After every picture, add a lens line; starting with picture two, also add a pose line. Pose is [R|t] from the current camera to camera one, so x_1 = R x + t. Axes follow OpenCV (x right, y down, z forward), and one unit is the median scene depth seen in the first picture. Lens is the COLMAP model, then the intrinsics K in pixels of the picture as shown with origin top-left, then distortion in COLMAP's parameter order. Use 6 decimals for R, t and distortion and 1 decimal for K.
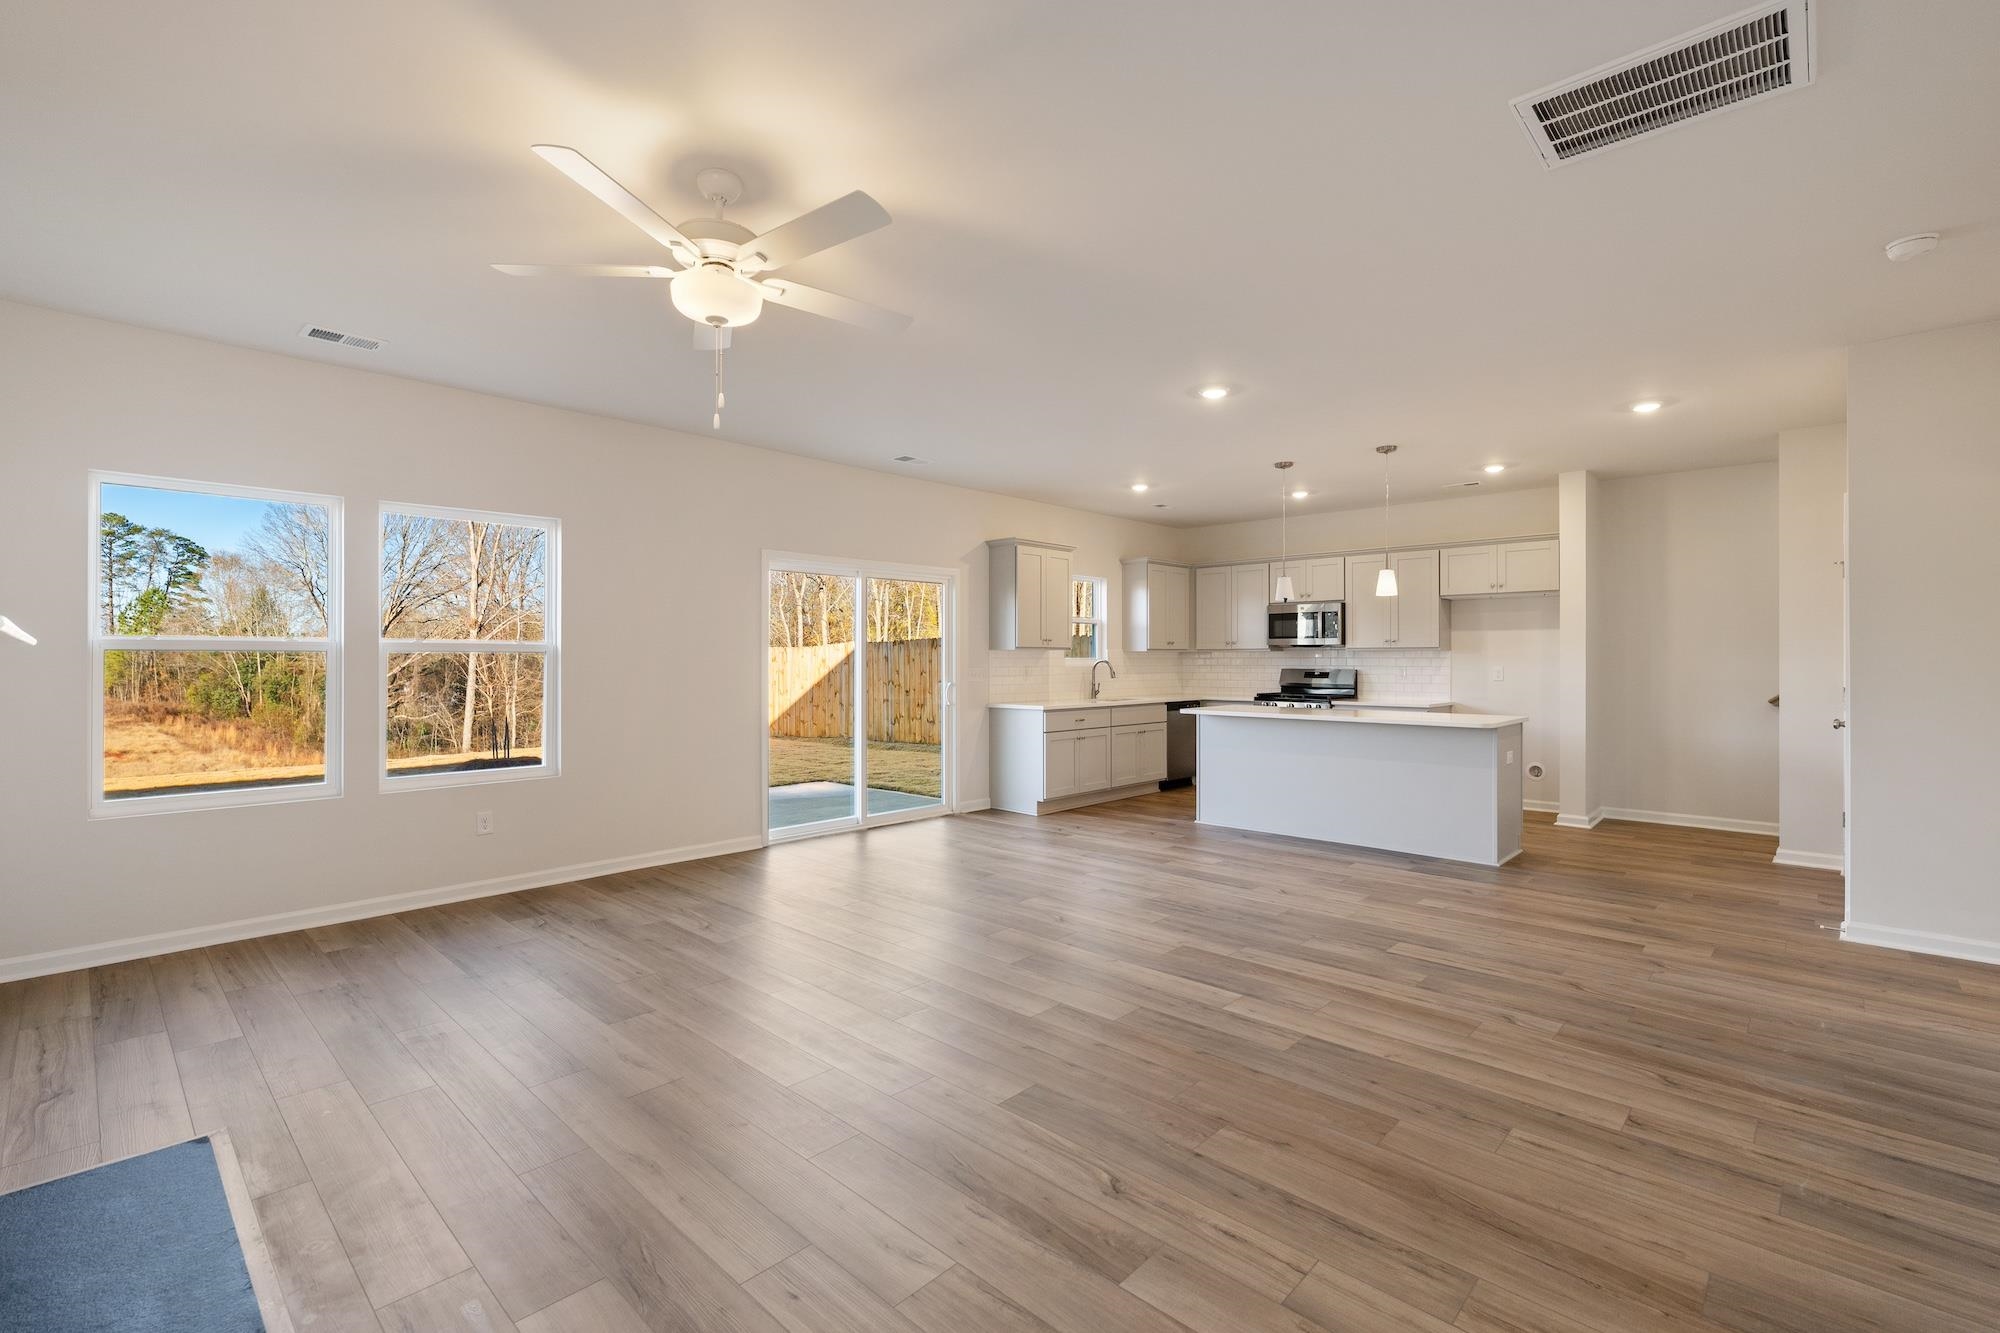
lens RADIAL K [[884.2, 0, 996.5], [0, 884.2, 660.6], [0, 0, 1]] dist [-0.000058, -0.000106]
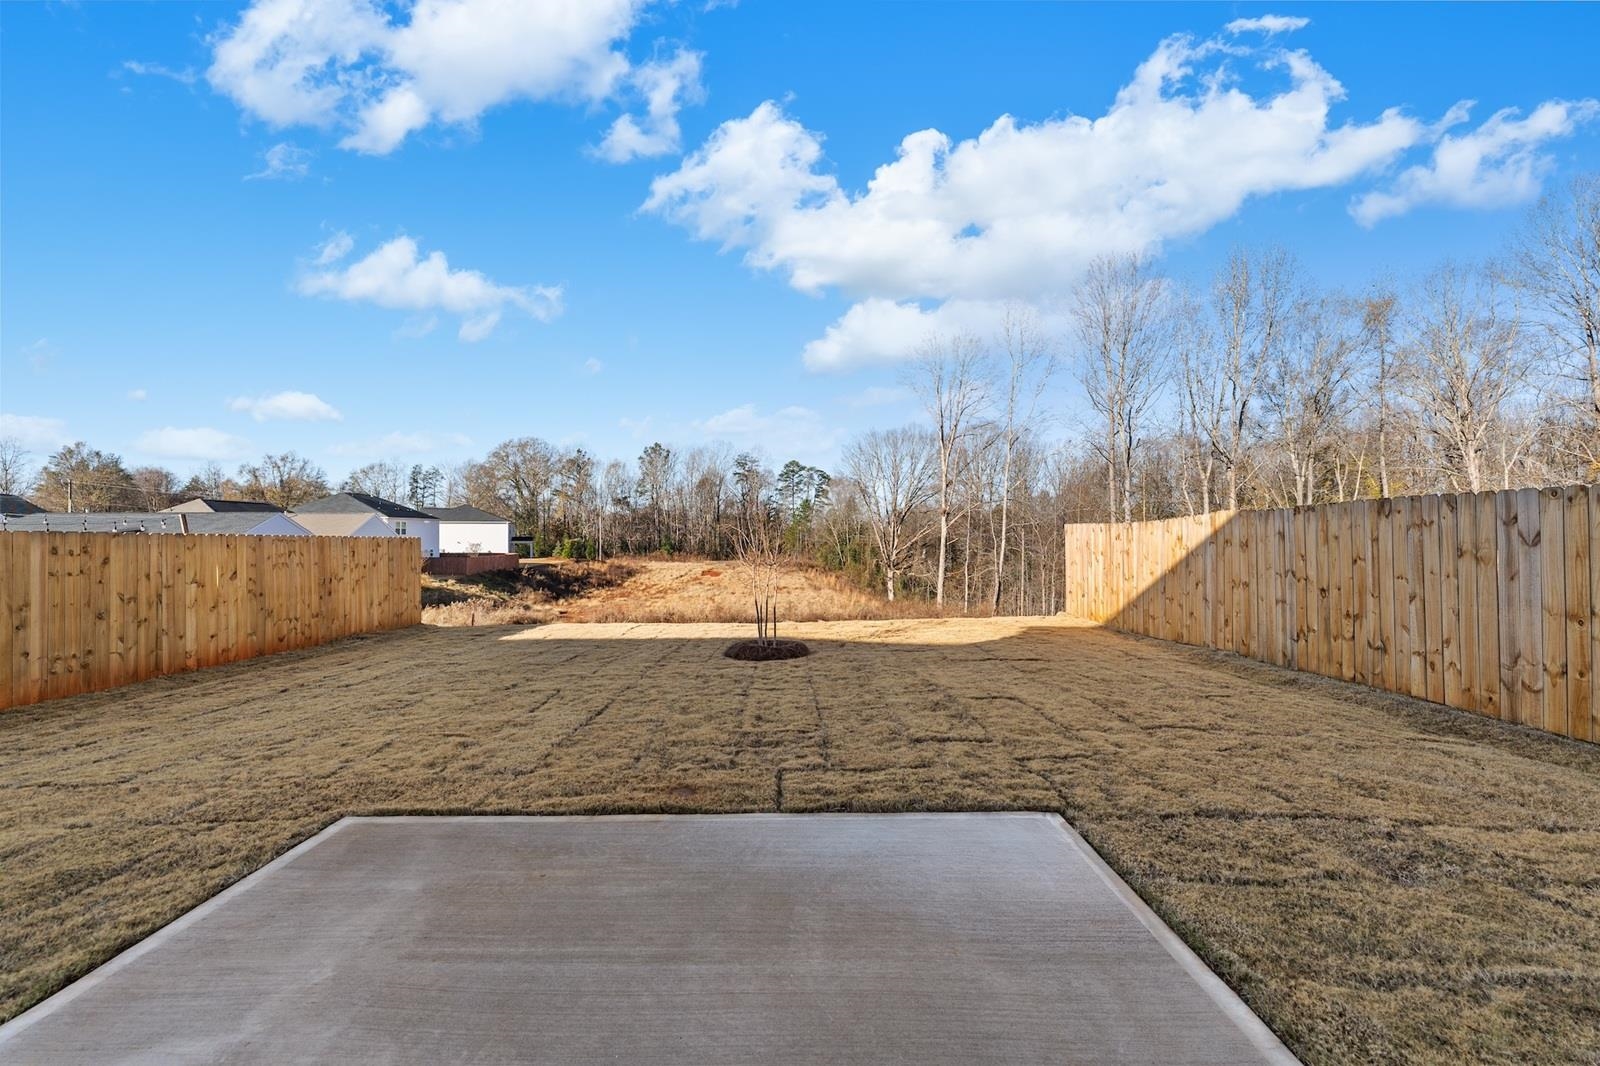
lens RADIAL K [[638.8, 0, 795.3], [0, 638.8, 532.2], [0, 0, 1]] dist [0.001682, 0.000262]
pose [[0.691458, -0.007100, -0.722381, -0.060060], [0.001244, 0.999962, -0.008637, -0.001683], [0.722415, 0.005074, 0.691441, 0.757022]]
